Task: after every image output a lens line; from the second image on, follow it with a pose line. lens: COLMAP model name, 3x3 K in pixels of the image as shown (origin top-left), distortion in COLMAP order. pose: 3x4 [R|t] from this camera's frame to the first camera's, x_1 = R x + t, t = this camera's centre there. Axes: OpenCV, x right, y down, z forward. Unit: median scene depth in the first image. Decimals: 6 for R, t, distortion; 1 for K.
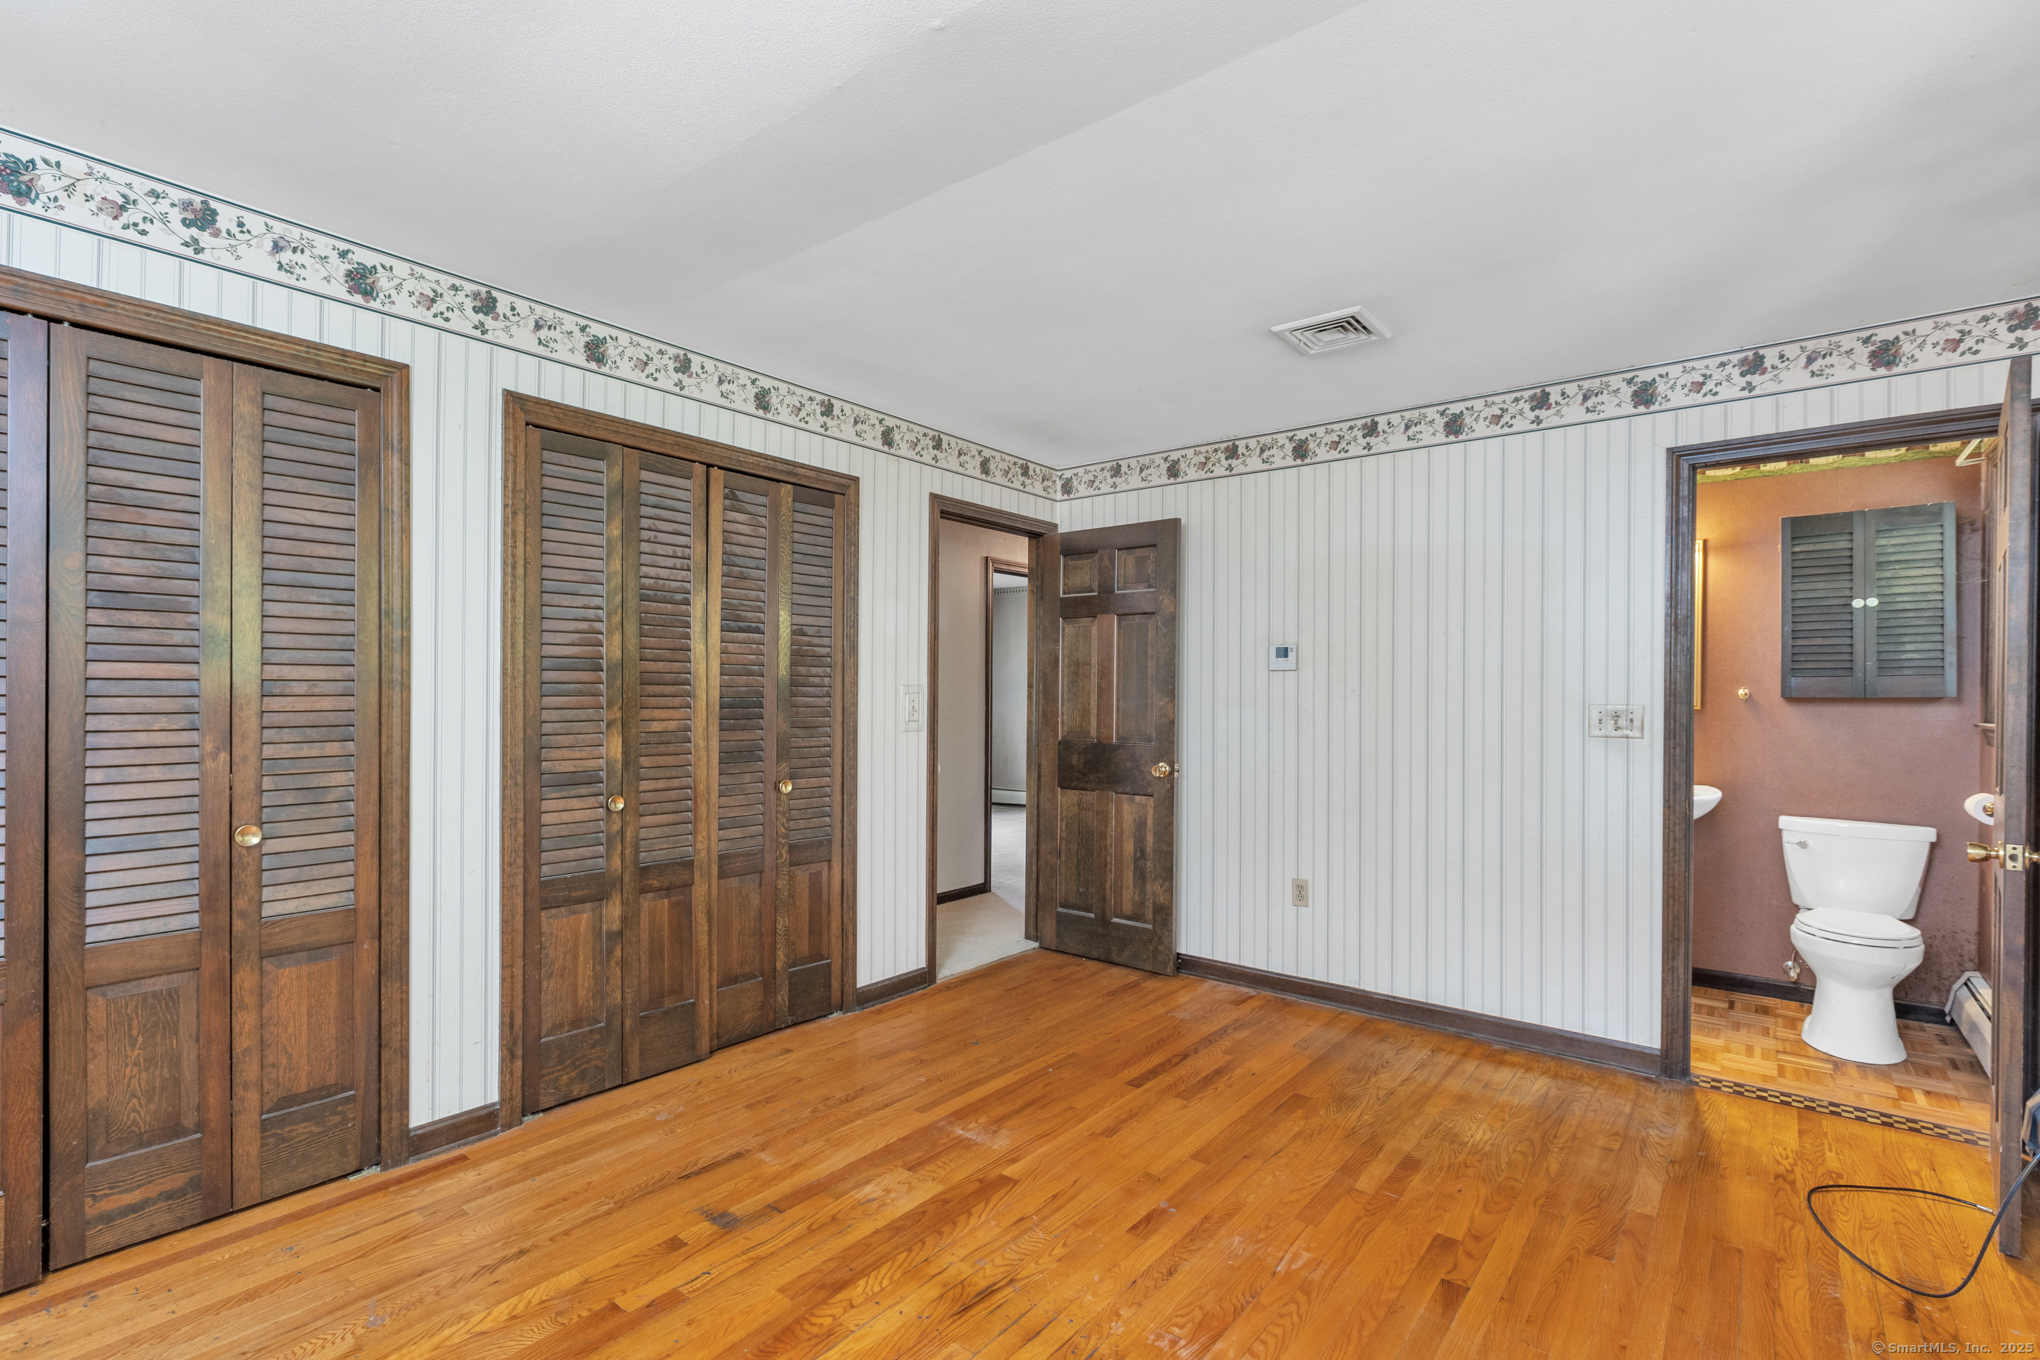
lens RADIAL K [[936.0, 0, 1023.3], [0, 936.0, 695.7], [0, 0, 1]] dist [-0.001702, -0.000630]
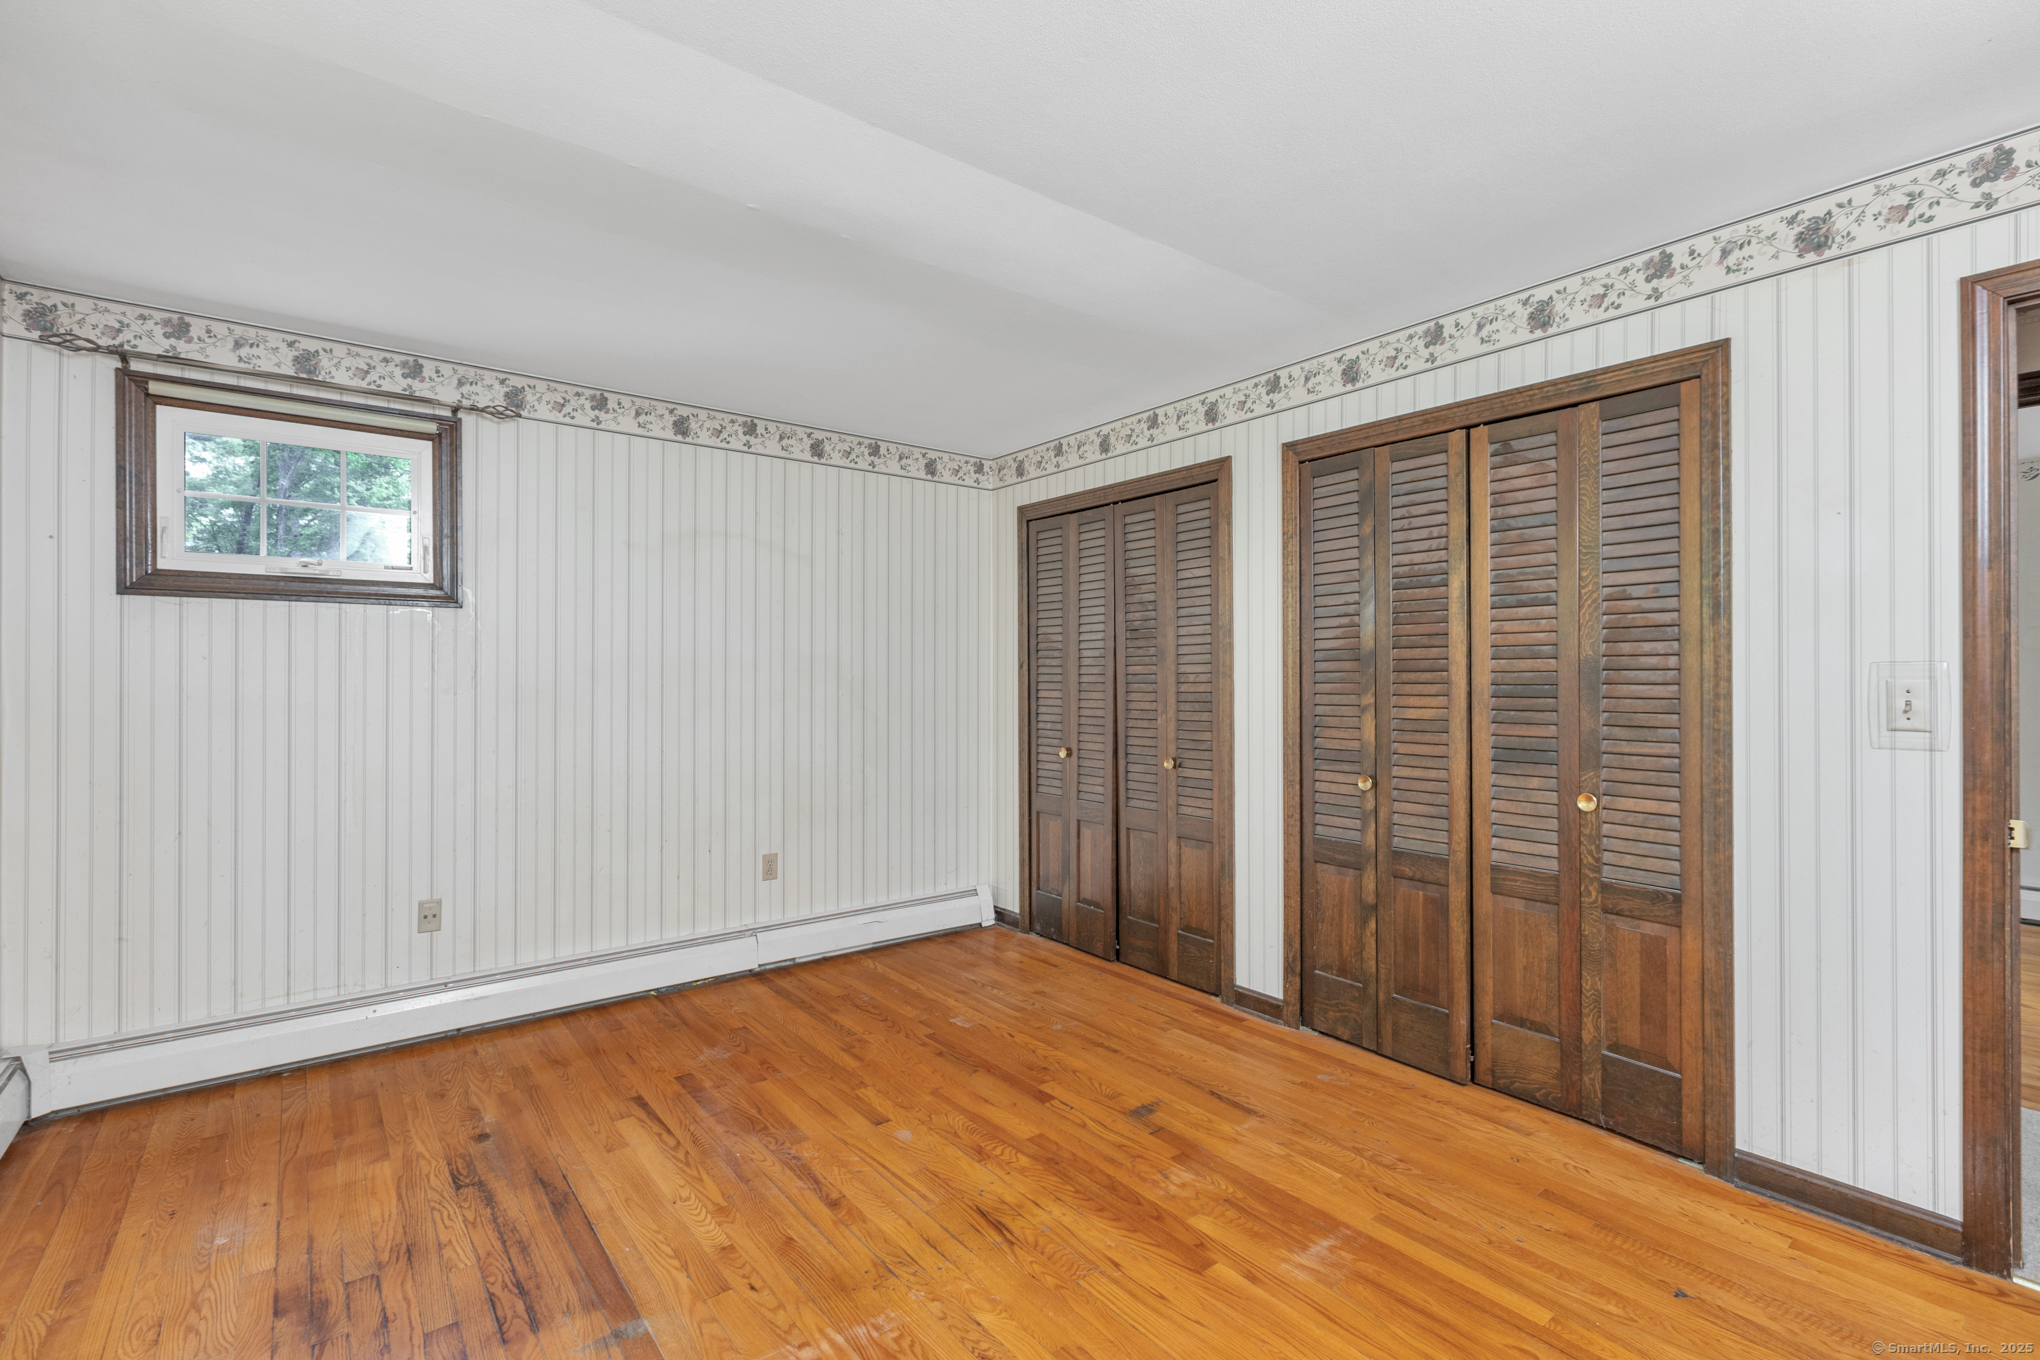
lens RADIAL K [[912.8, 0, 1024.7], [0, 912.8, 675.9], [0, 0, 1]] dist [0.024583, -0.013141]
pose [[-0.222294, -0.010115, -0.974927, 0.667241], [-0.001686, 0.999949, -0.009990, 0.003156], [0.974978, -0.000577, -0.222299, 0.838101]]
